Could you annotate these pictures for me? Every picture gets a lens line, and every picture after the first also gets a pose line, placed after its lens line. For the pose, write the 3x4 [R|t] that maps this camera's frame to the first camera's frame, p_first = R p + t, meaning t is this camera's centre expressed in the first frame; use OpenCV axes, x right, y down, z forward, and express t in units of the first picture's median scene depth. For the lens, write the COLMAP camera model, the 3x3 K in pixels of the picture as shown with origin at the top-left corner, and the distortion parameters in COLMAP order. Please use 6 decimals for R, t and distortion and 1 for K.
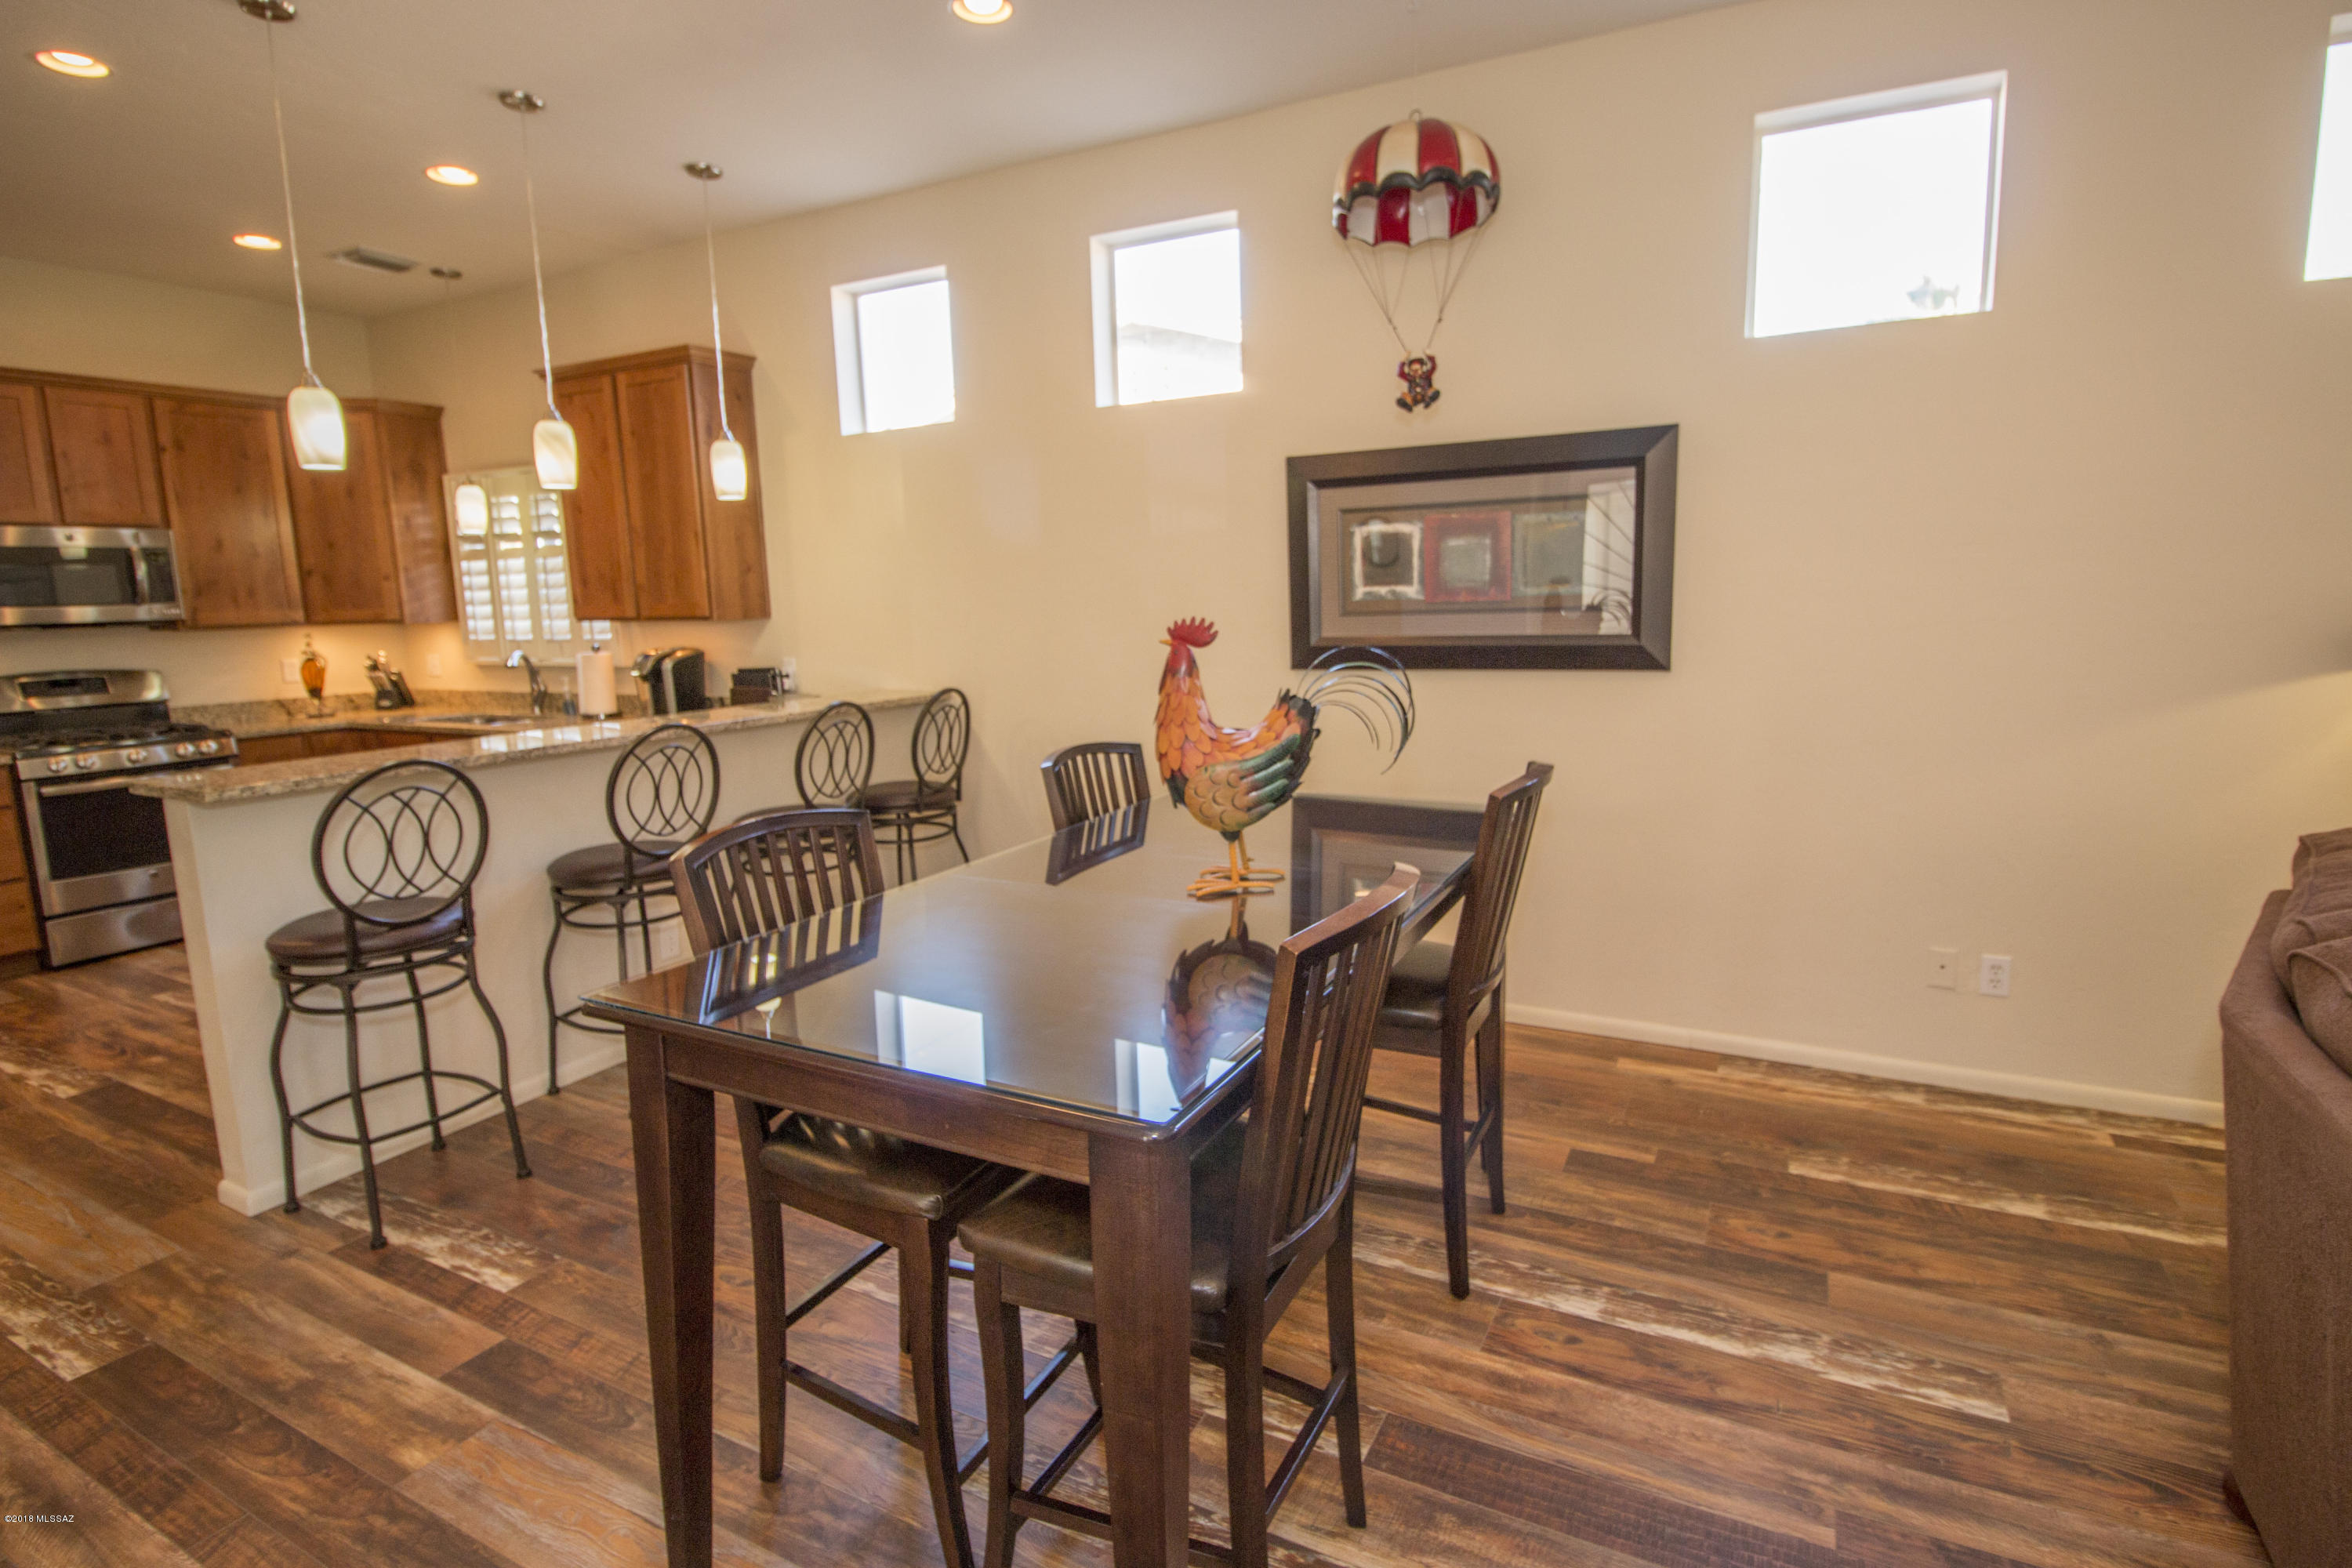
lens RADIAL K [[1132.4, 0, 1187.9], [0, 1132.4, 769.3], [0, 0, 1]] dist [-0.003322, -0.009640]
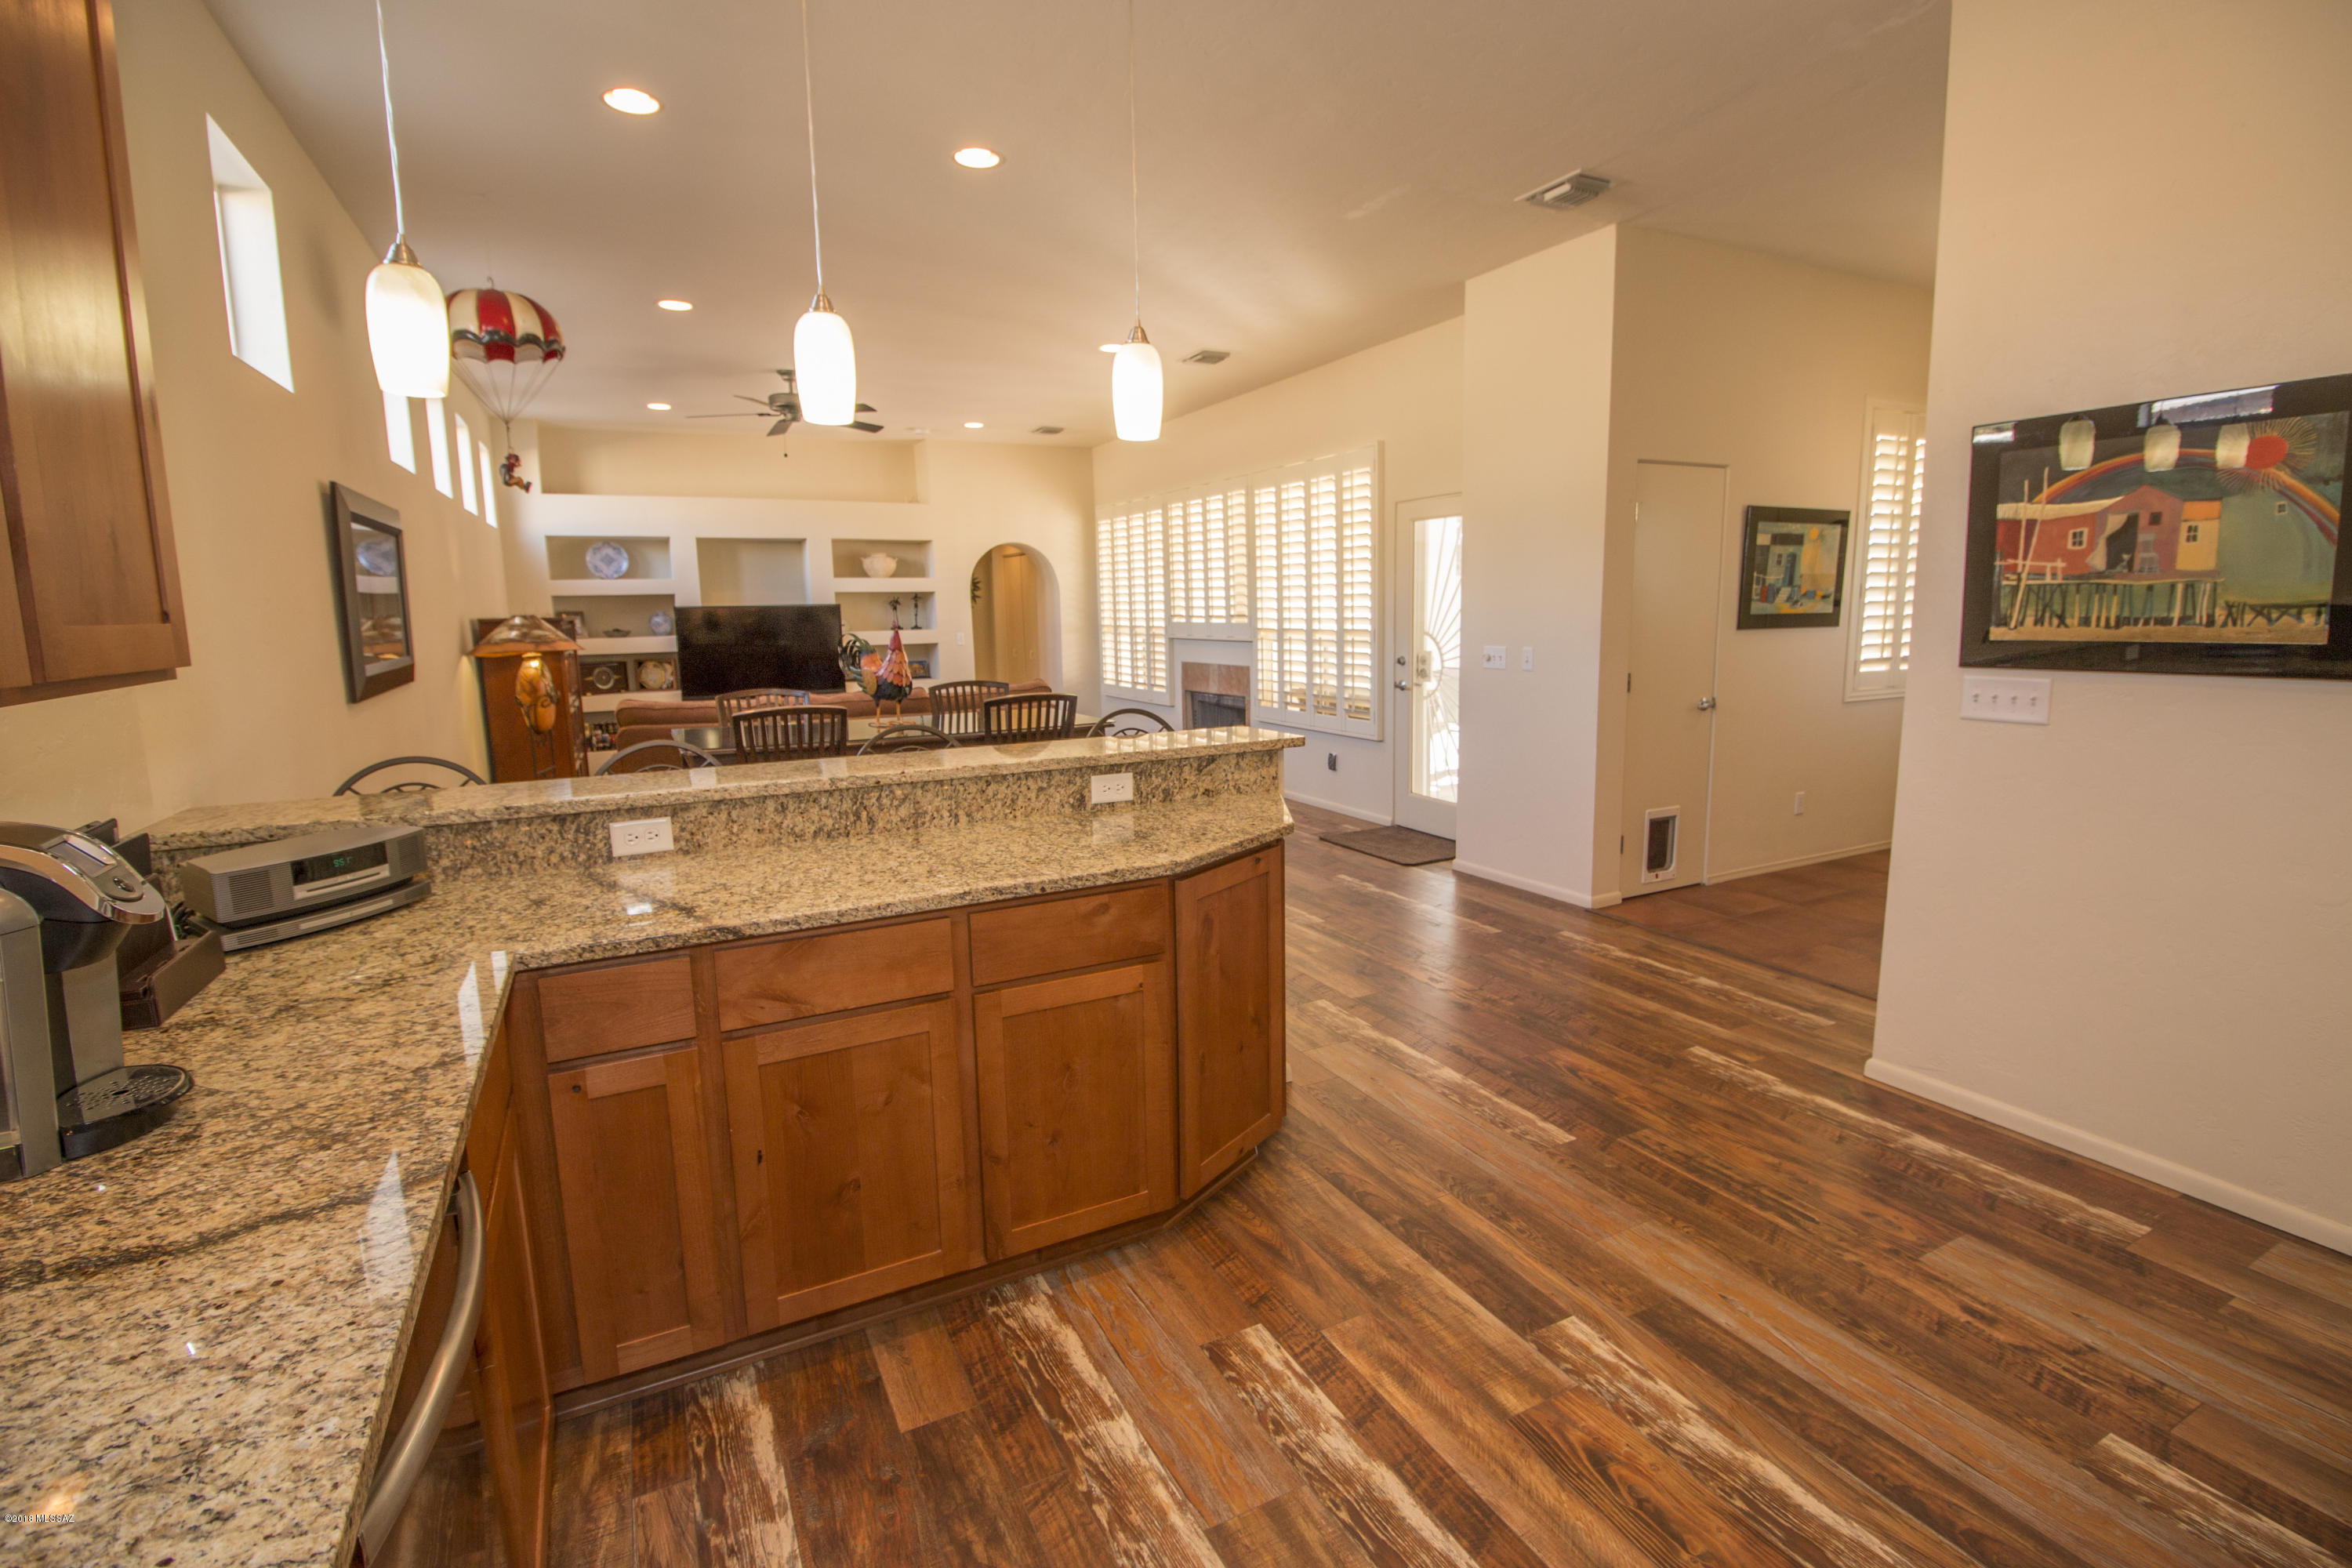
lens RADIAL K [[1080.7, 0, 1200.8], [0, 1080.7, 773.4], [0, 0, 1]] dist [-0.003003, -0.011061]
pose [[-0.813459, -0.055820, 0.578938, -1.037539], [0.120969, 0.957379, 0.262281, -0.188323], [-0.568903, 0.283388, -0.772036, 1.347247]]
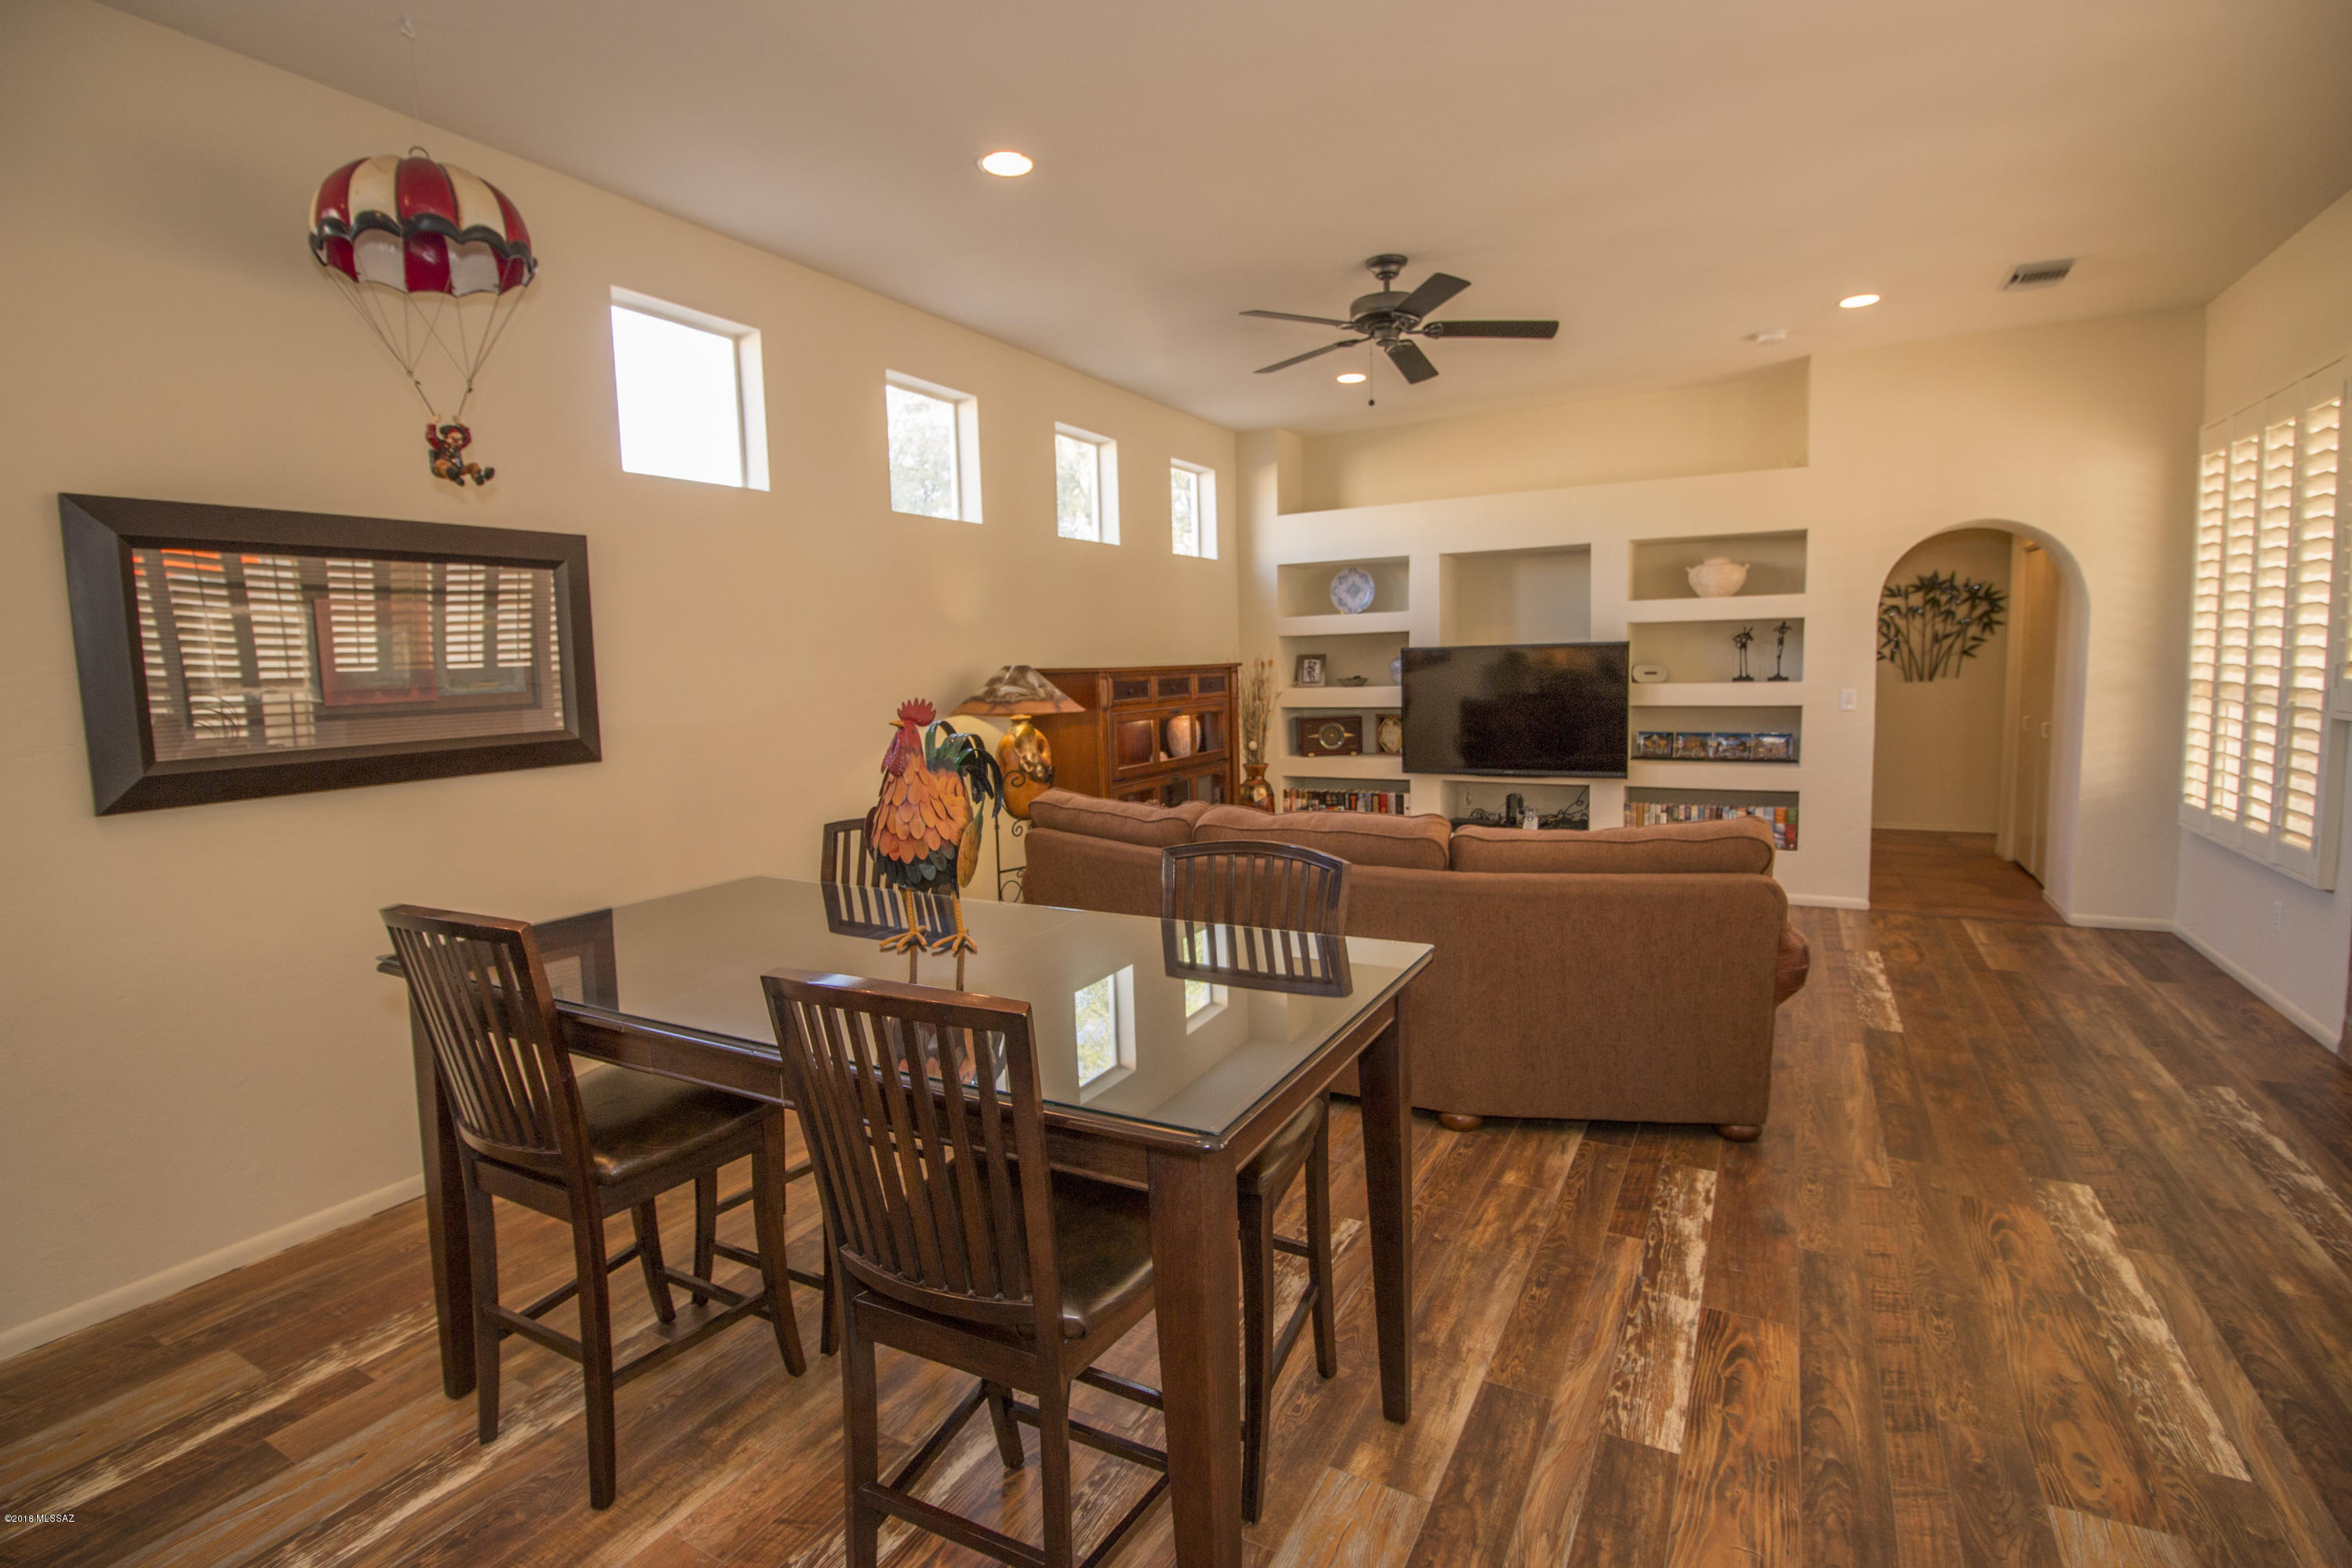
lens RADIAL K [[1080.7, 0, 1190.8], [0, 1080.7, 768.6], [0, 0, 1]] dist [-0.003003, -0.011061]
pose [[0.030486, -0.079754, 0.996348, -0.510245], [0.175418, 0.981767, 0.073219, -0.051452], [-0.984022, 0.172546, 0.043921, 0.362643]]
